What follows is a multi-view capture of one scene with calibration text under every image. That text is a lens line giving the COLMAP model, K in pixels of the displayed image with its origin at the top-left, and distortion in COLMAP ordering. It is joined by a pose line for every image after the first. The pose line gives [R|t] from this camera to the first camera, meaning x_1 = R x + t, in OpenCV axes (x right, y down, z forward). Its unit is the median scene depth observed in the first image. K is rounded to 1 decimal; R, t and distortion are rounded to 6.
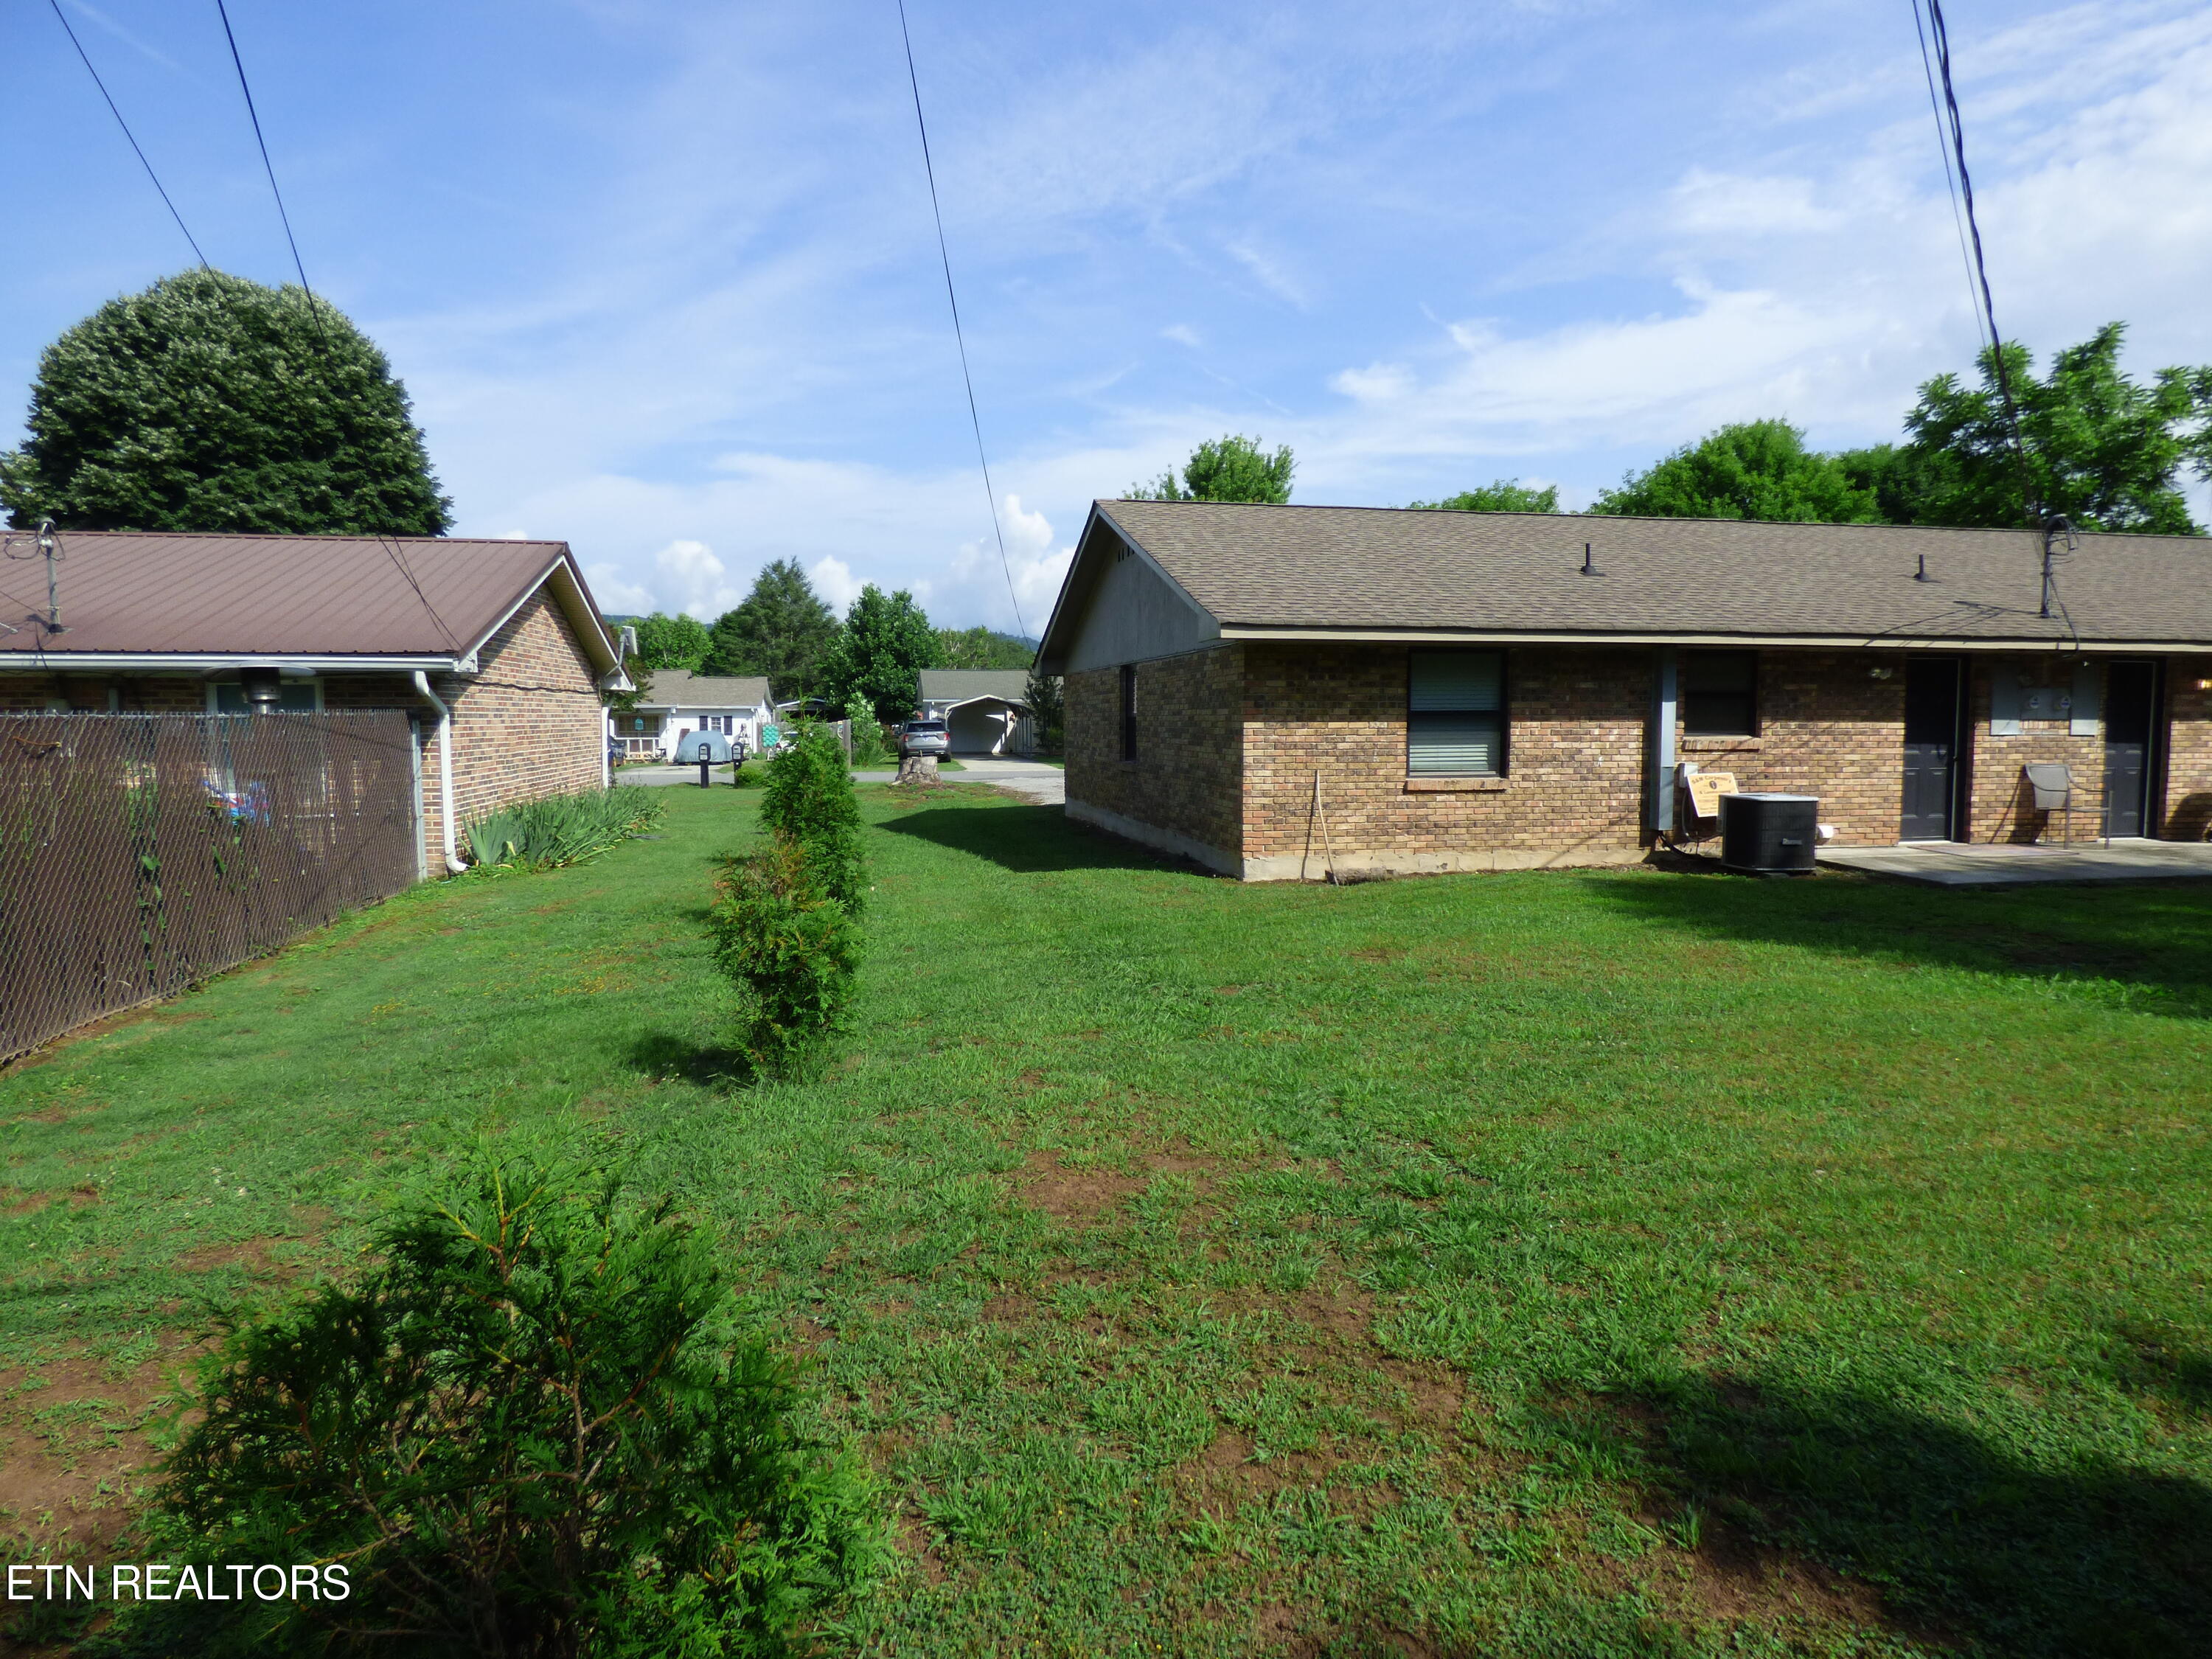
lens RADIAL K [[1346.5, 0, 1101.5], [0, 1346.5, 822.4], [0, 0, 1]] dist [-0.020685, 0.010871]
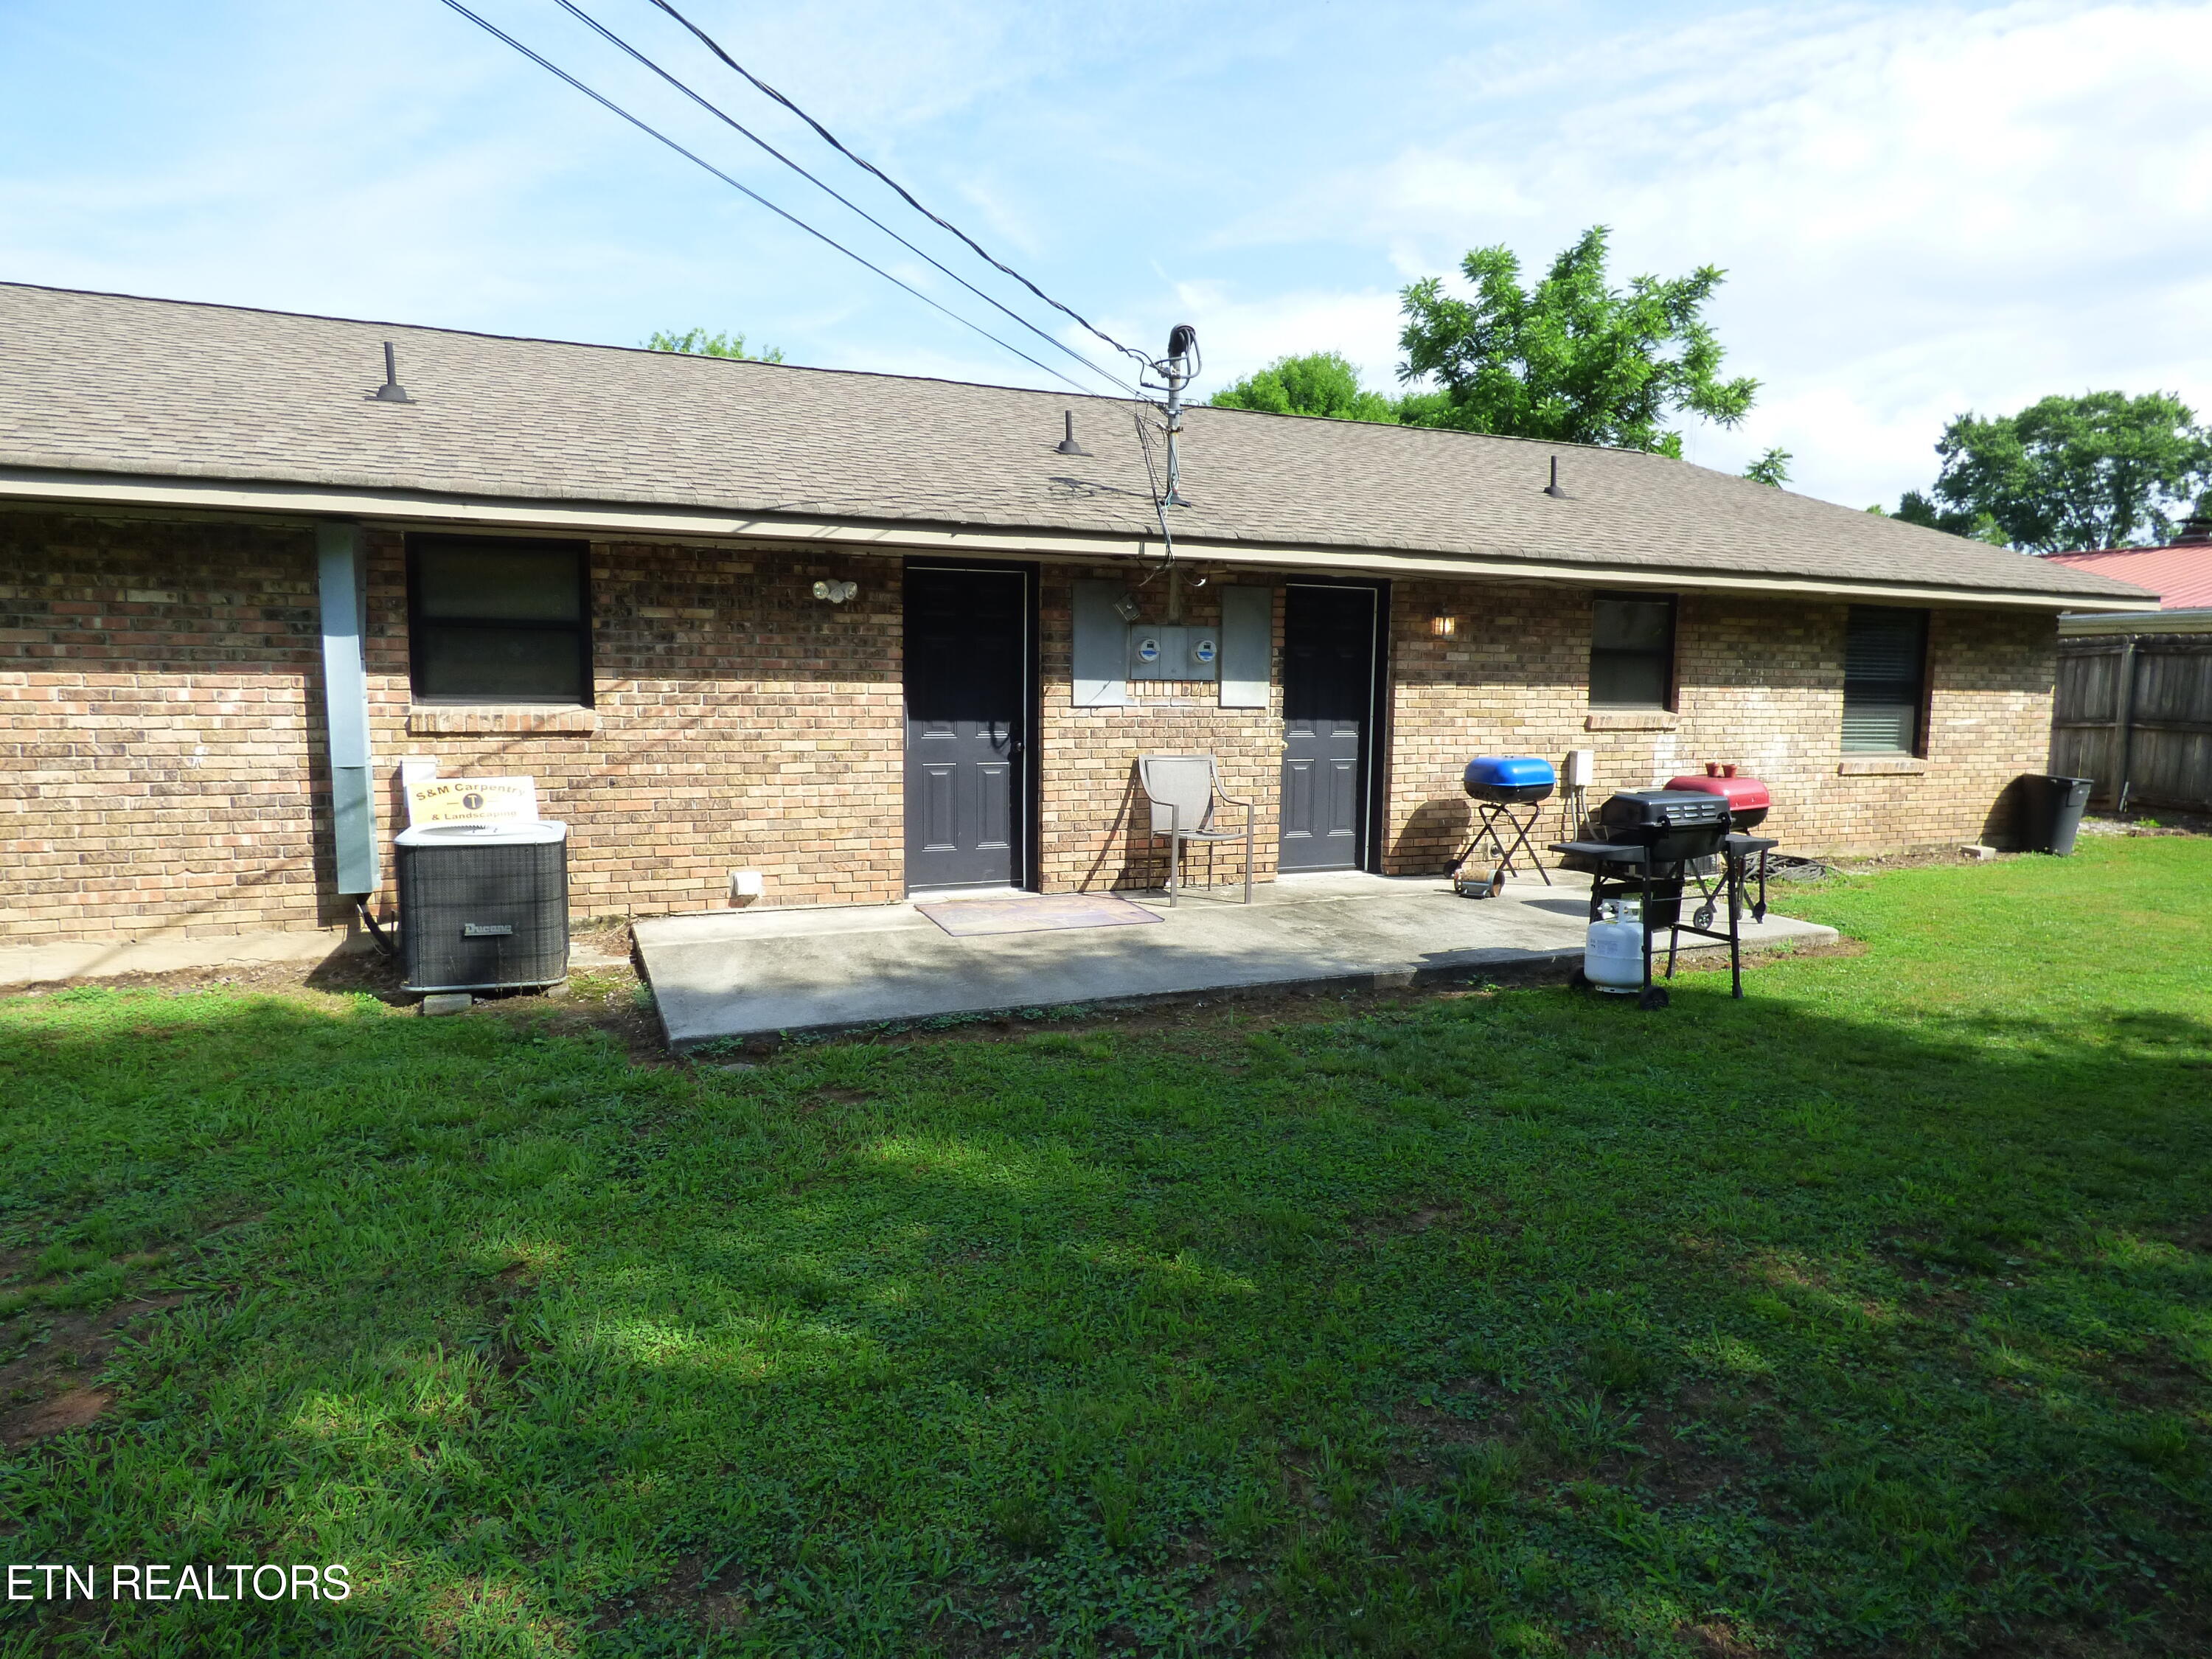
lens RADIAL K [[1319.0, 0, 1144.3], [0, 1319.0, 808.7], [0, 0, 1]] dist [-0.001547, -0.001572]
pose [[0.975898, -0.009489, 0.218022, 0.551240], [0.003606, 0.999619, 0.027364, -0.035200], [-0.218199, -0.025919, 0.975560, 0.422816]]
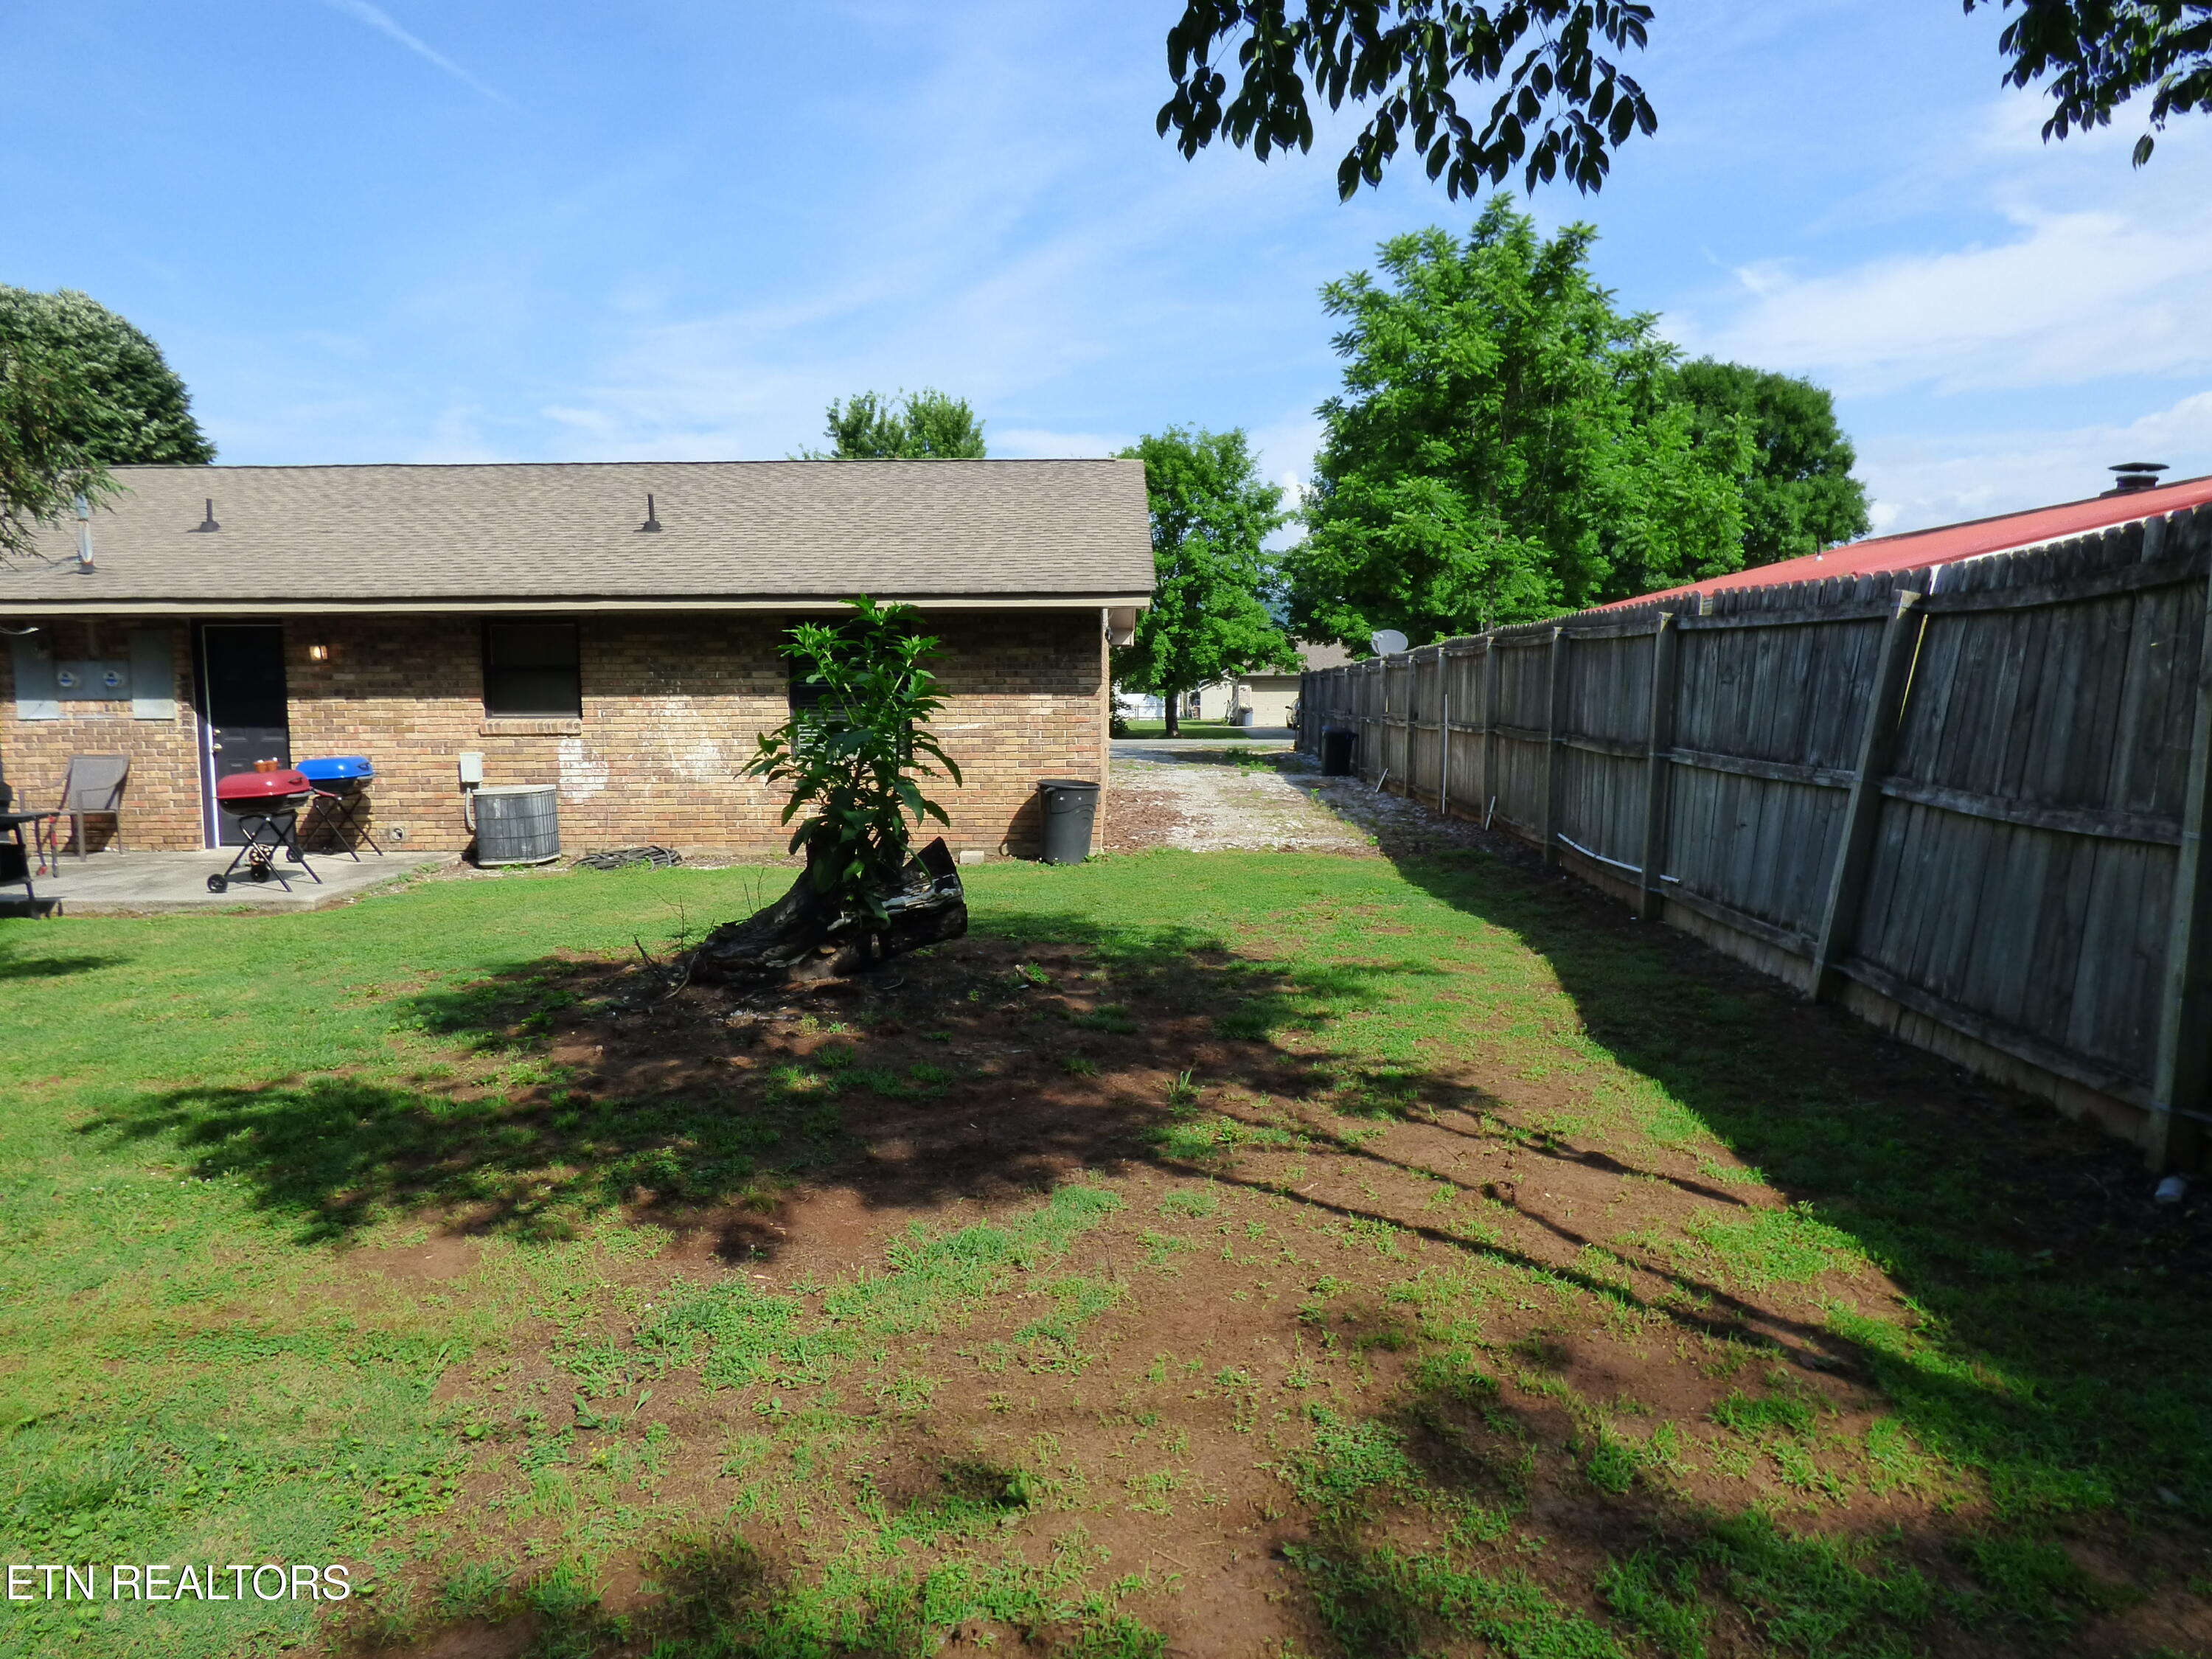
lens RADIAL K [[1346.5, 0, 1107.1], [0, 1346.5, 809.7], [0, 0, 1]] dist [-0.020685, 0.010871]
pose [[0.984792, 0.009880, -0.173458, 1.409044], [-0.007656, 0.999880, 0.013488, -0.025259], [0.173570, -0.011955, 0.984749, 0.303471]]
